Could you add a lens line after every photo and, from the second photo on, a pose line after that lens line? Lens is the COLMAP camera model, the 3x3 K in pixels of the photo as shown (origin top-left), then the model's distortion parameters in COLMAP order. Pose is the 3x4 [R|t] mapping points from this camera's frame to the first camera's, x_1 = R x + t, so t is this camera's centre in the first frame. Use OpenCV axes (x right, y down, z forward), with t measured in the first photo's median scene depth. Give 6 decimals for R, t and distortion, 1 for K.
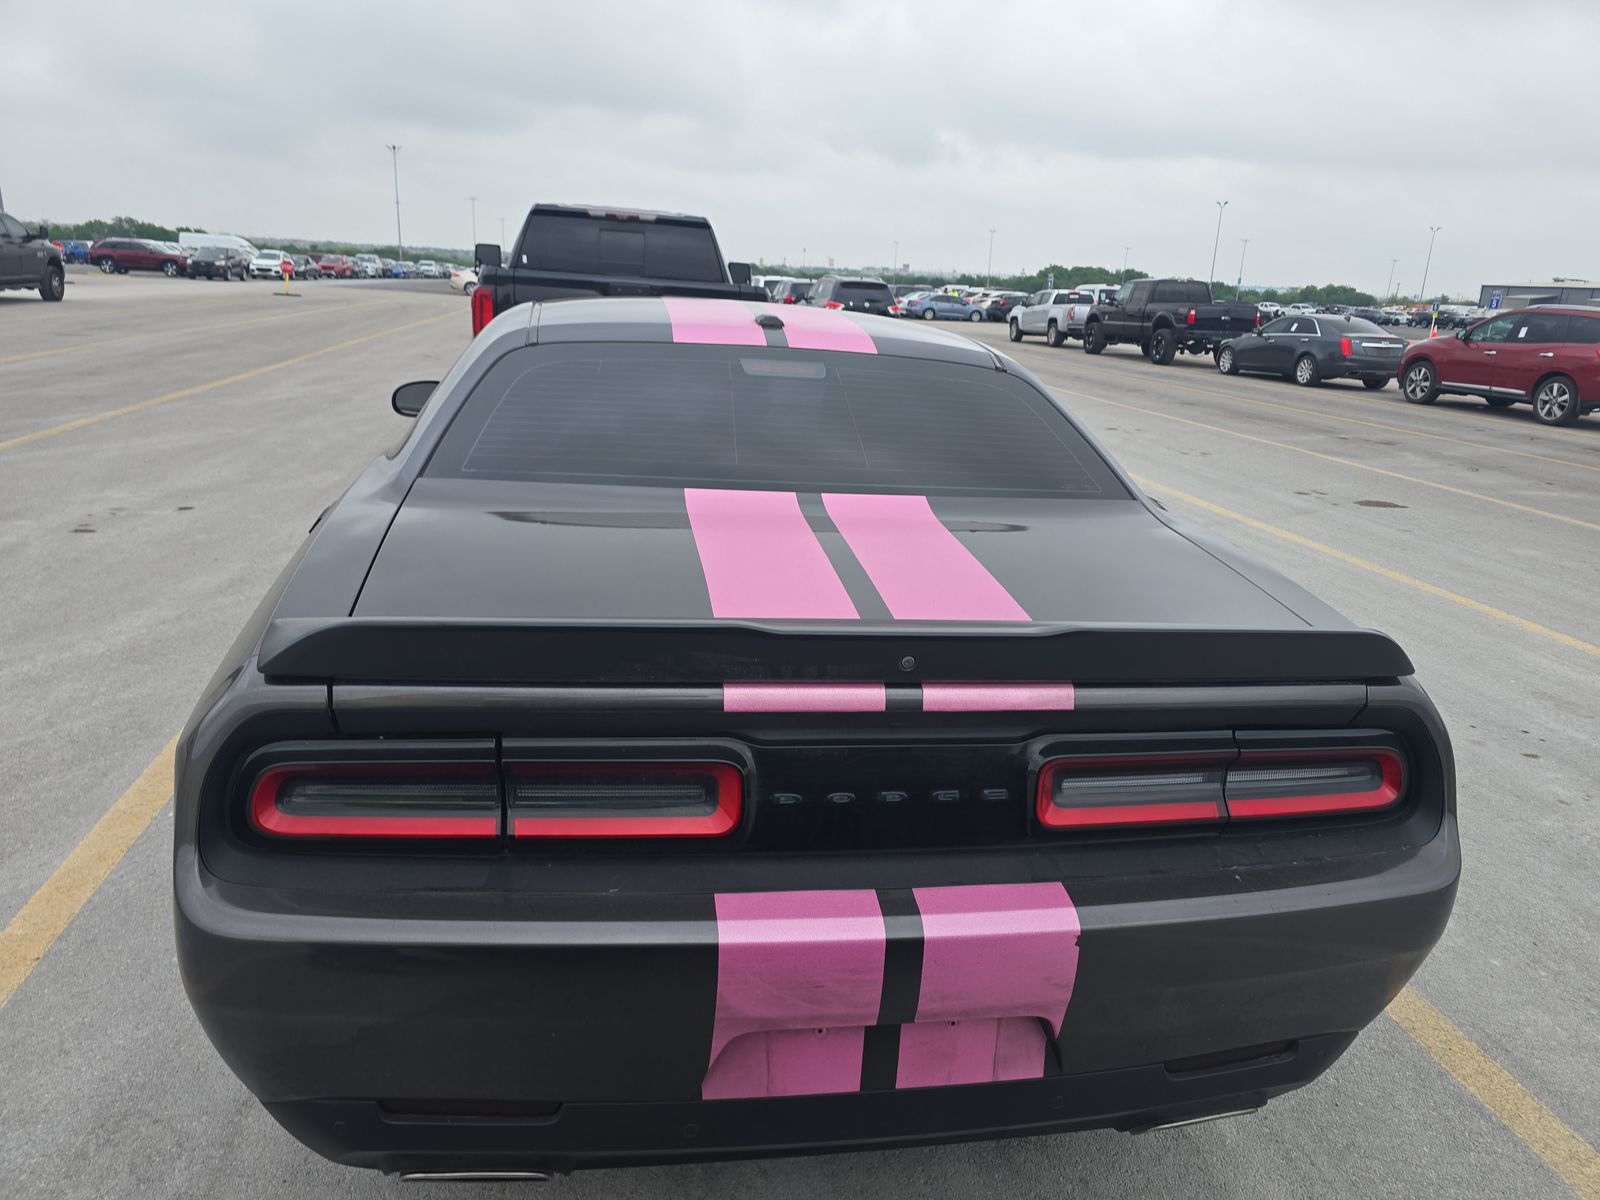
lens RADIAL K [[1070.5, 0, 805.2], [0, 1070.5, 595.3], [0, 0, 1]] dist [0.022774, -0.014892]
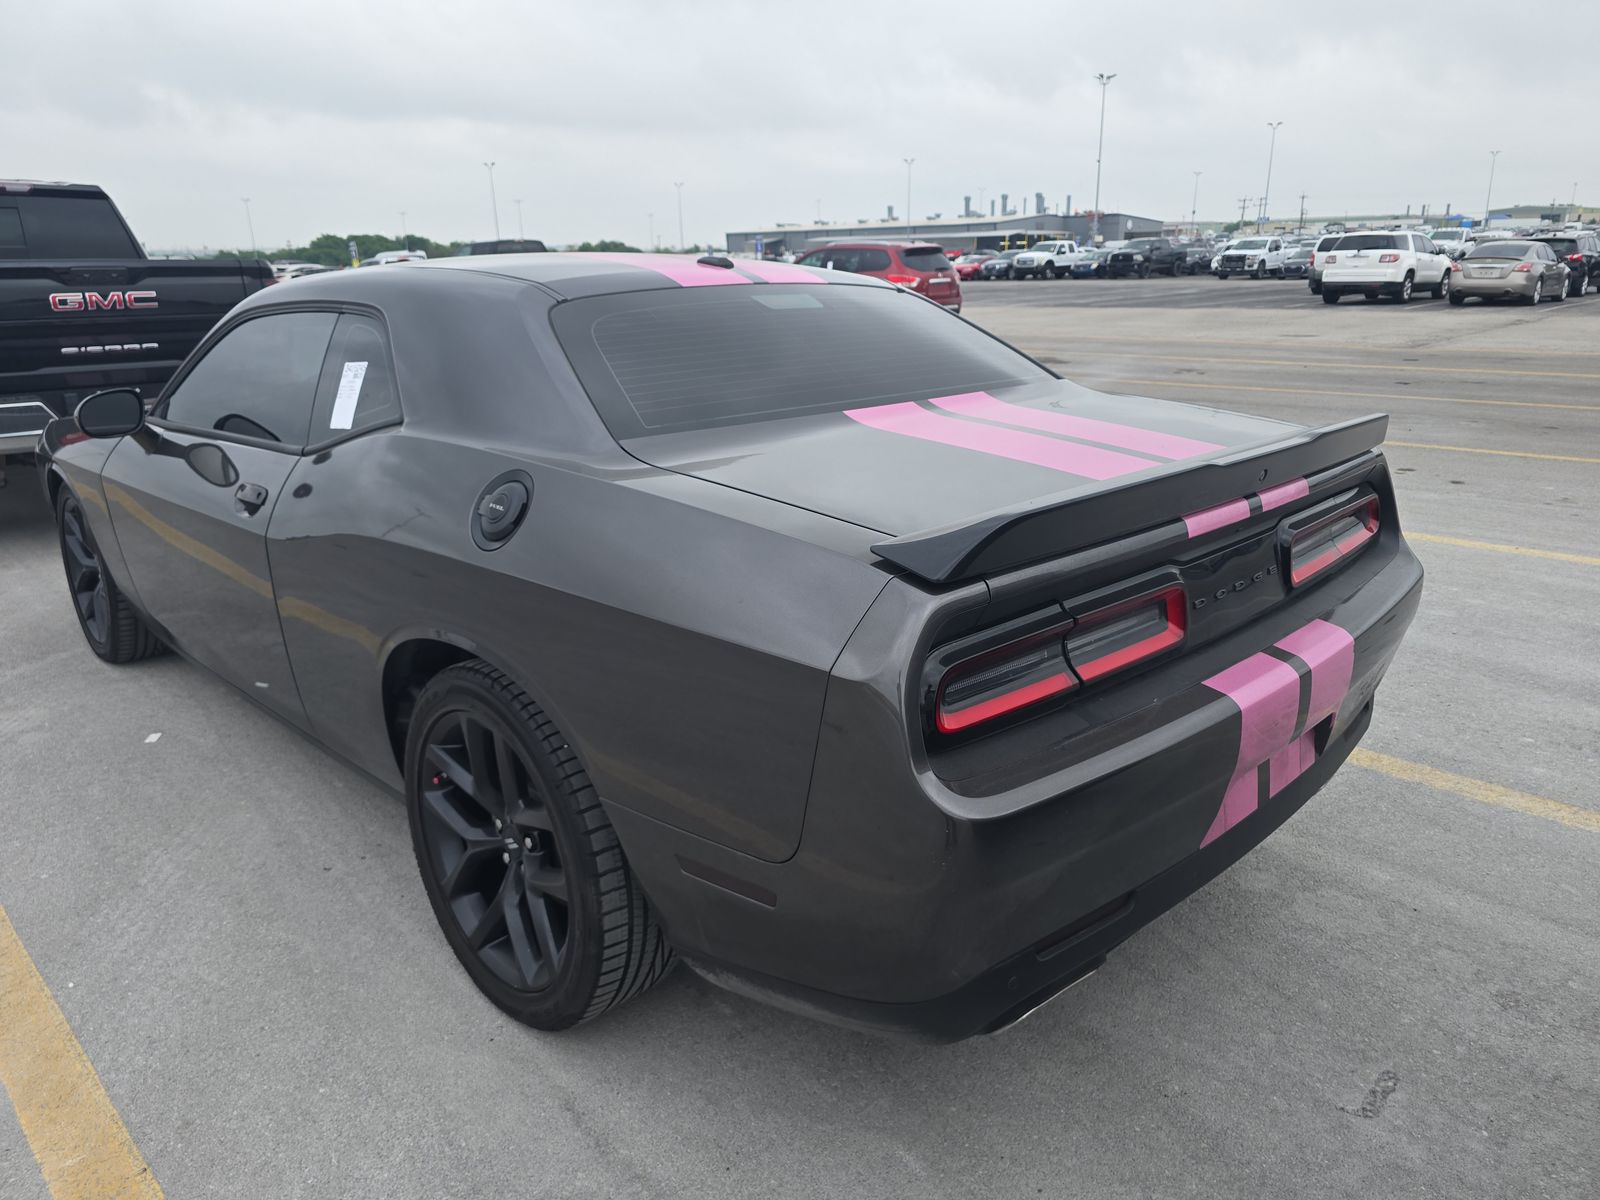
lens RADIAL K [[1070.5, 0, 812.6], [0, 1070.5, 615.5], [0, 0, 1]] dist [0.022774, -0.014892]
pose [[0.818675, -0.244722, 0.519502, -0.578268], [0.219786, 0.969298, 0.110250, -0.020678], [-0.530533, 0.023920, 0.847327, 0.087006]]
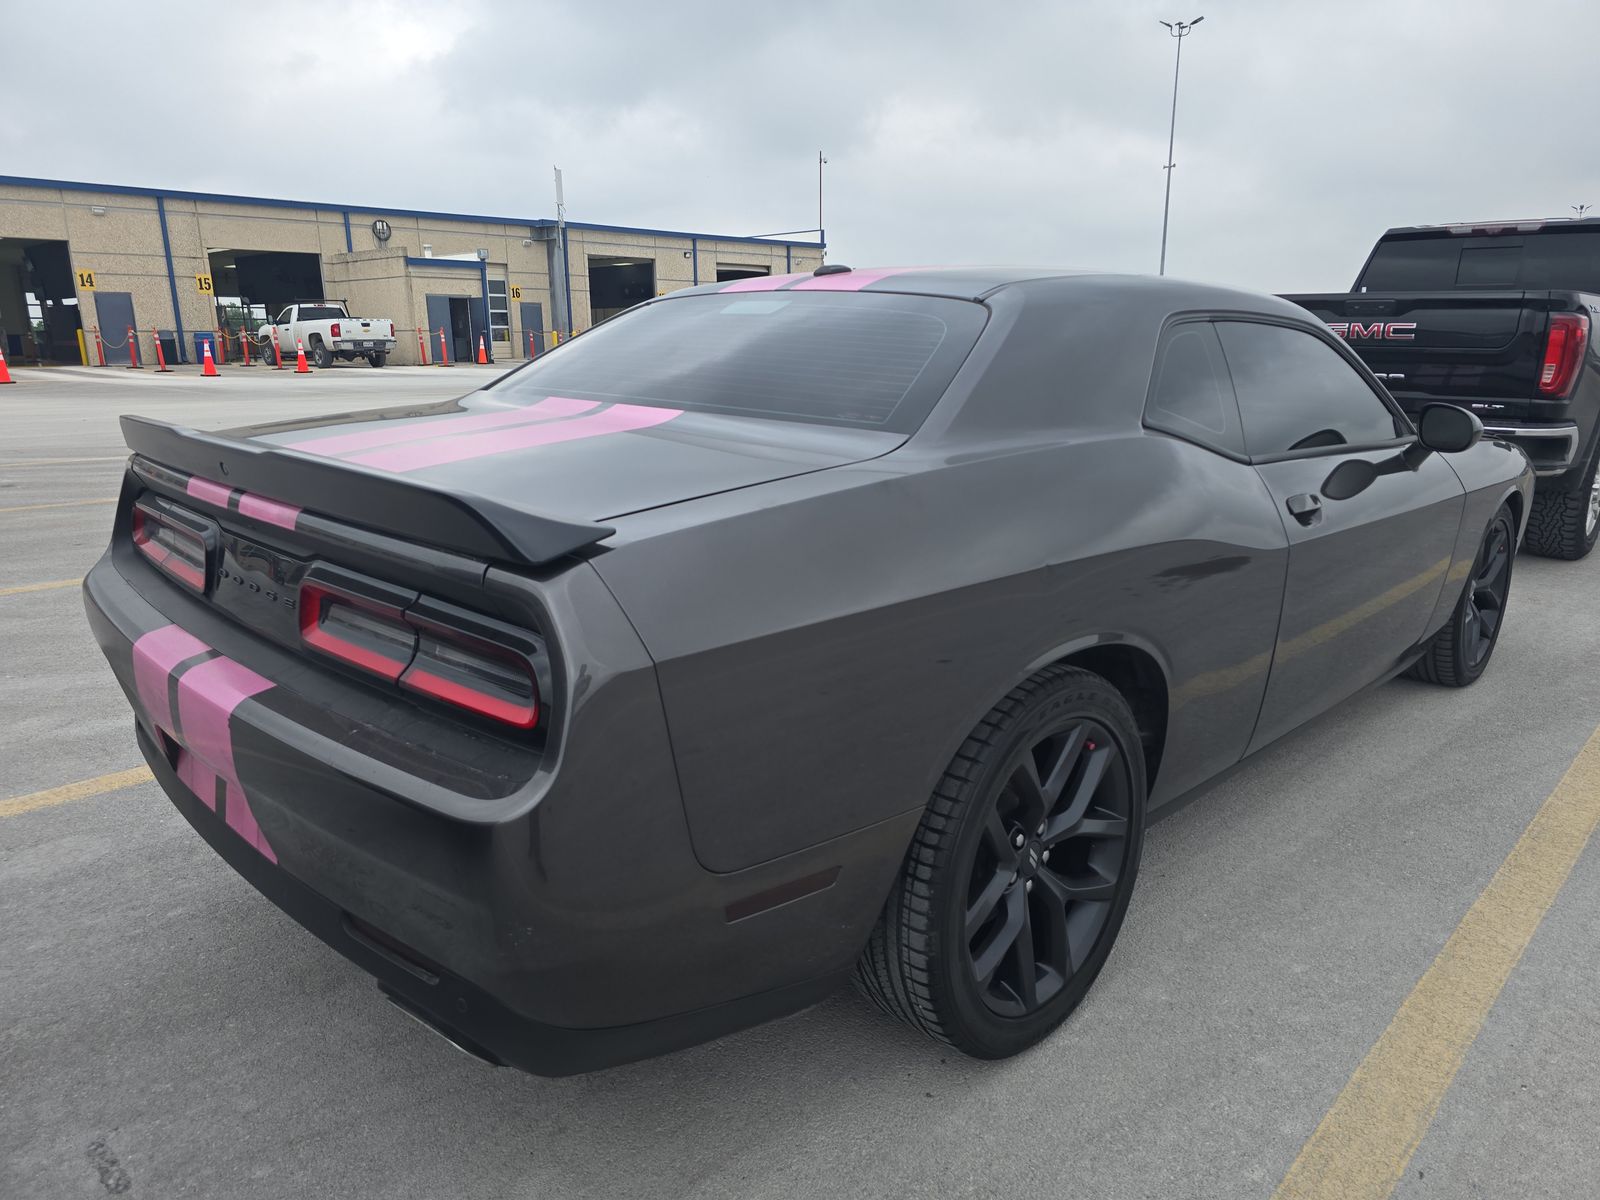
lens RADIAL K [[1070.5, 0, 810.0], [0, 1070.5, 596.5], [0, 0, 1]] dist [0.022774, -0.014892]
pose [[0.591582, 0.141473, -0.793735, 0.800862], [-0.194702, 0.980415, 0.029632, 0.019410], [0.782382, 0.137012, 0.607541, 0.408480]]
